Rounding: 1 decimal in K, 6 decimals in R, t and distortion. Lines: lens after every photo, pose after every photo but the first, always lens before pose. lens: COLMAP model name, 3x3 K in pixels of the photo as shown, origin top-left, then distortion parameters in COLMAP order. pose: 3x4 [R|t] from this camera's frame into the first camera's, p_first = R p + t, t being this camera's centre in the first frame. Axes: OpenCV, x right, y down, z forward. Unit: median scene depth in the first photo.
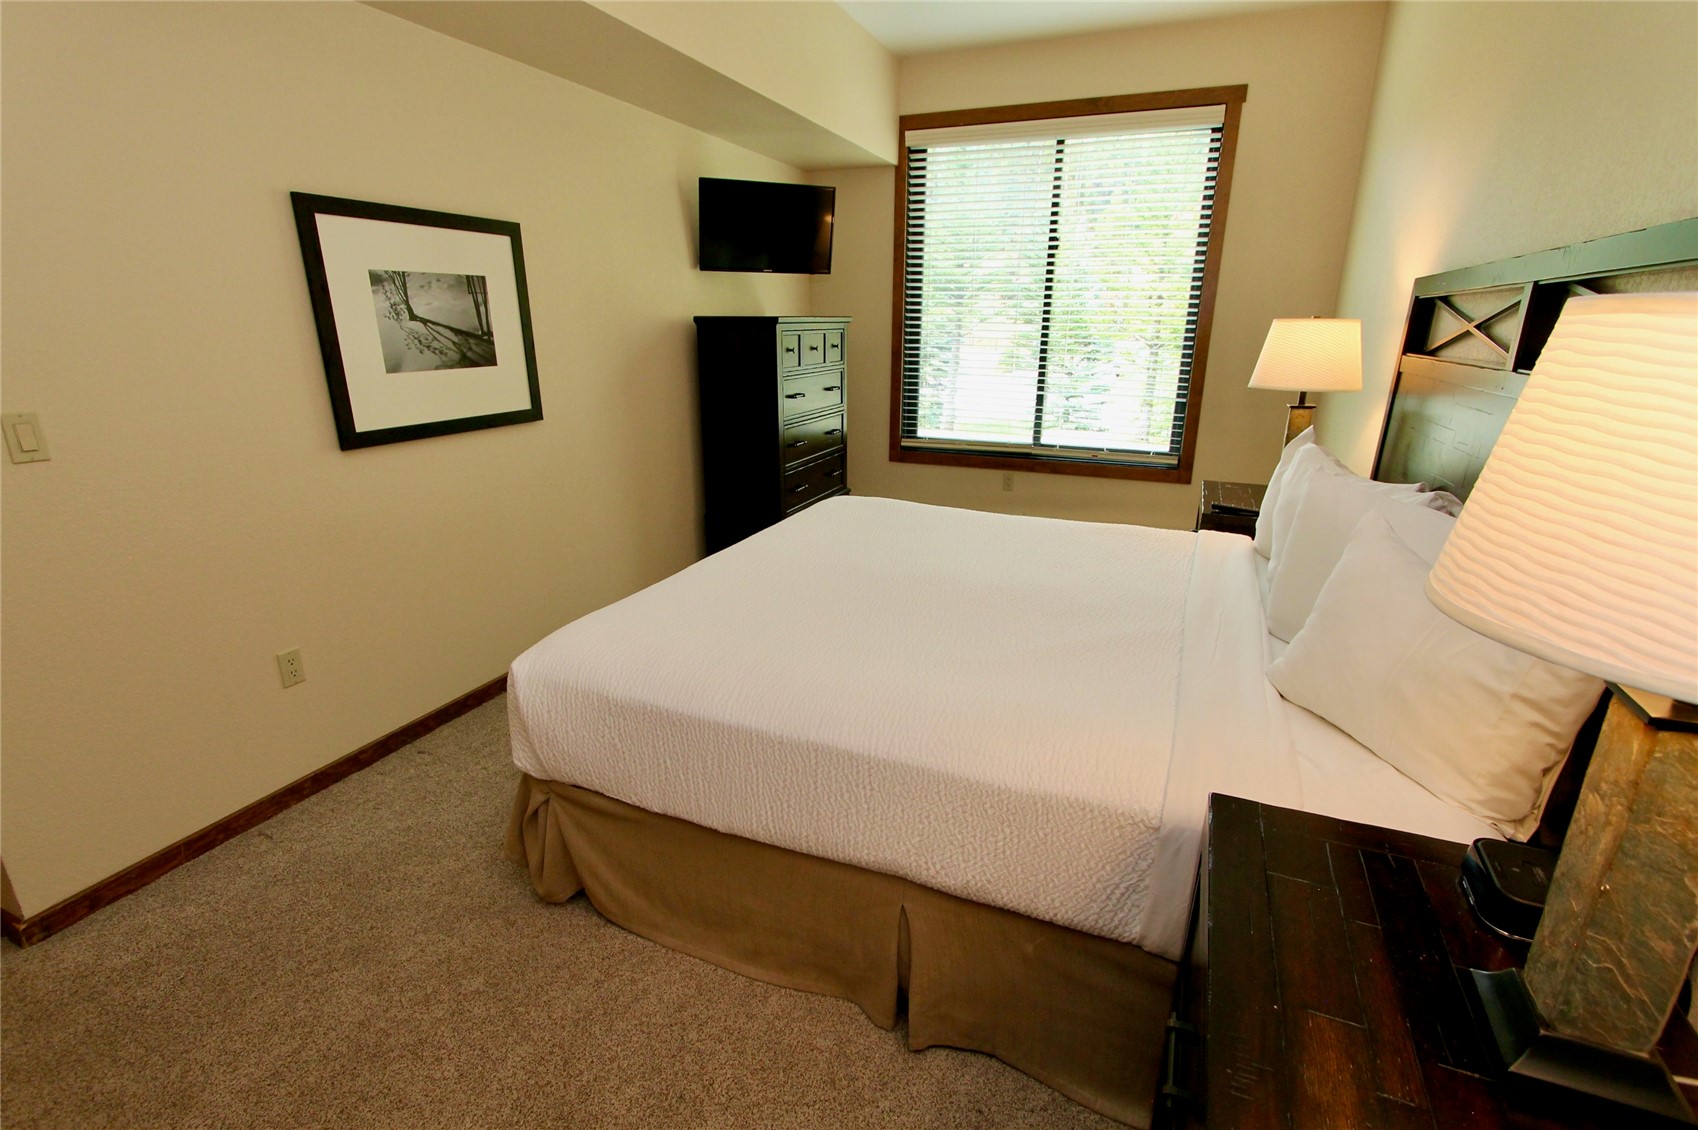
lens RADIAL K [[798.1, 0, 847.6], [0, 798.1, 584.8], [0, 0, 1]] dist [-0.018455, 0.003866]
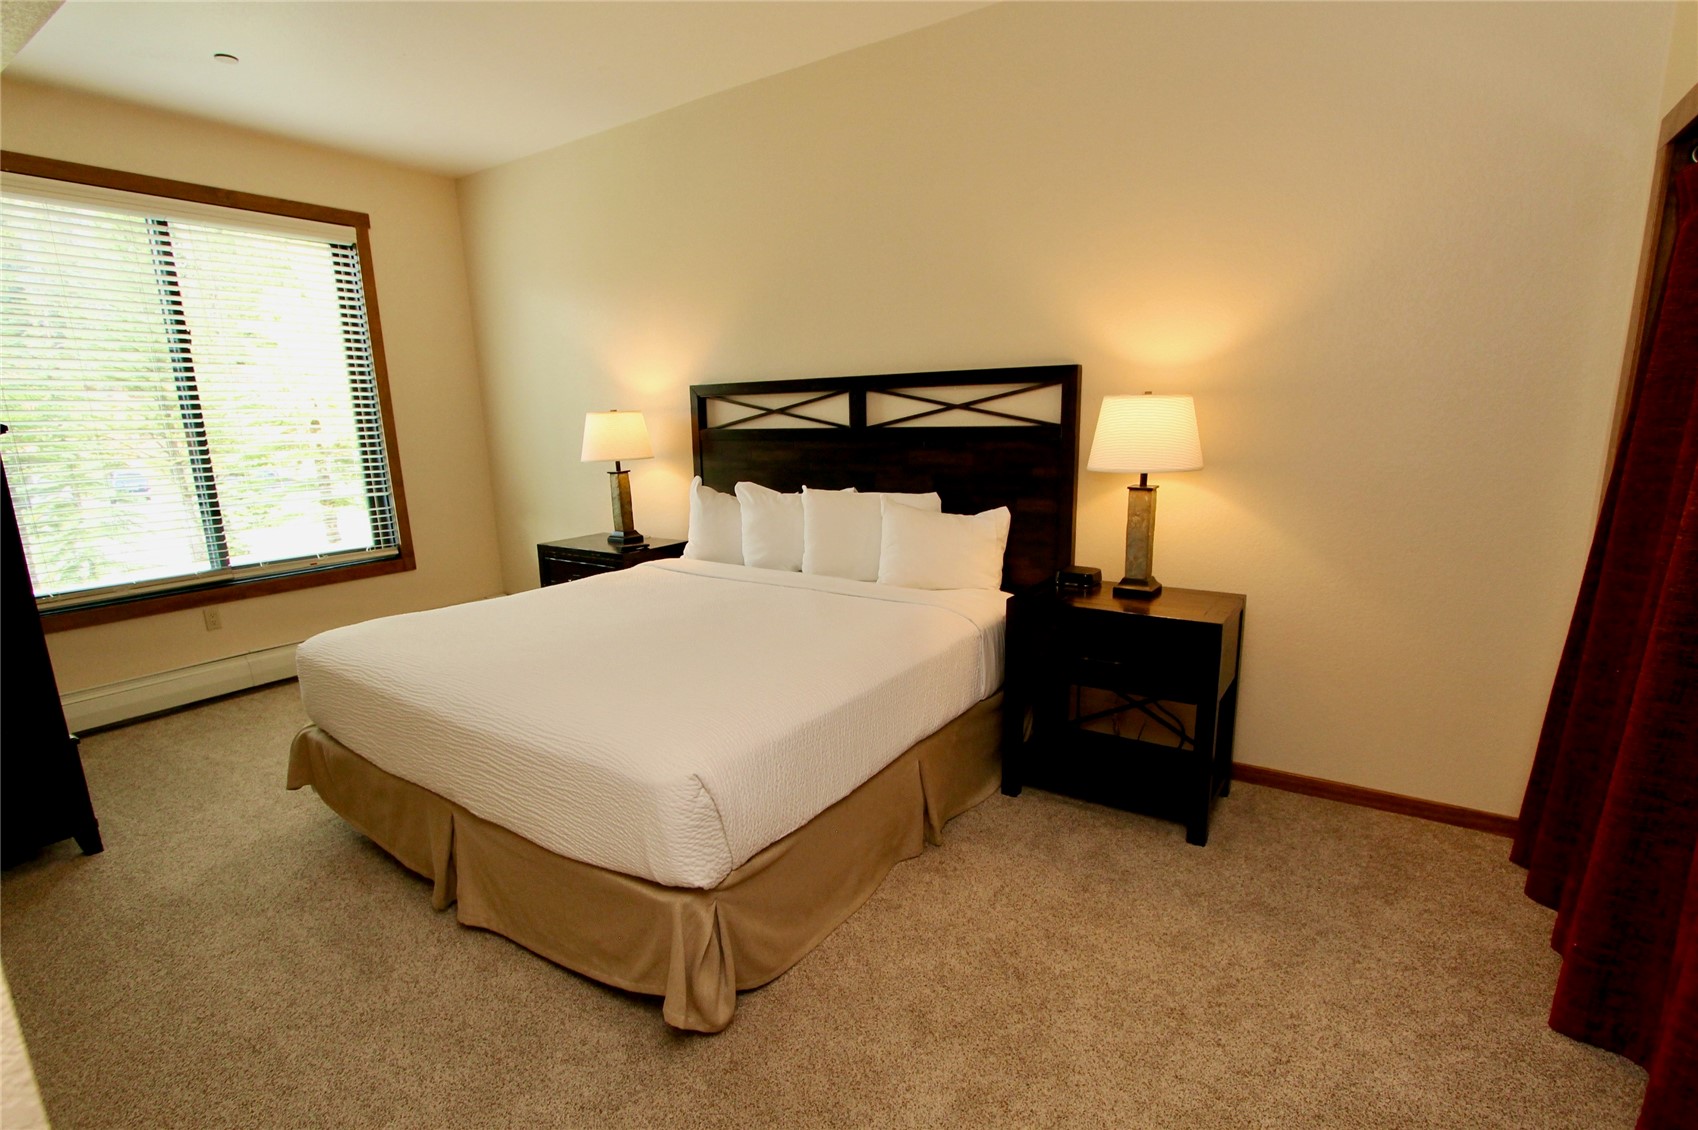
lens RADIAL K [[798.1, 0, 847.6], [0, 798.1, 584.8], [0, 0, 1]] dist [-0.018455, 0.003866]
pose [[0.196400, -0.216380, 0.956351, -0.515506], [0.332454, 0.932268, 0.142657, -0.073384], [-0.922443, 0.289925, 0.255034, 0.226891]]
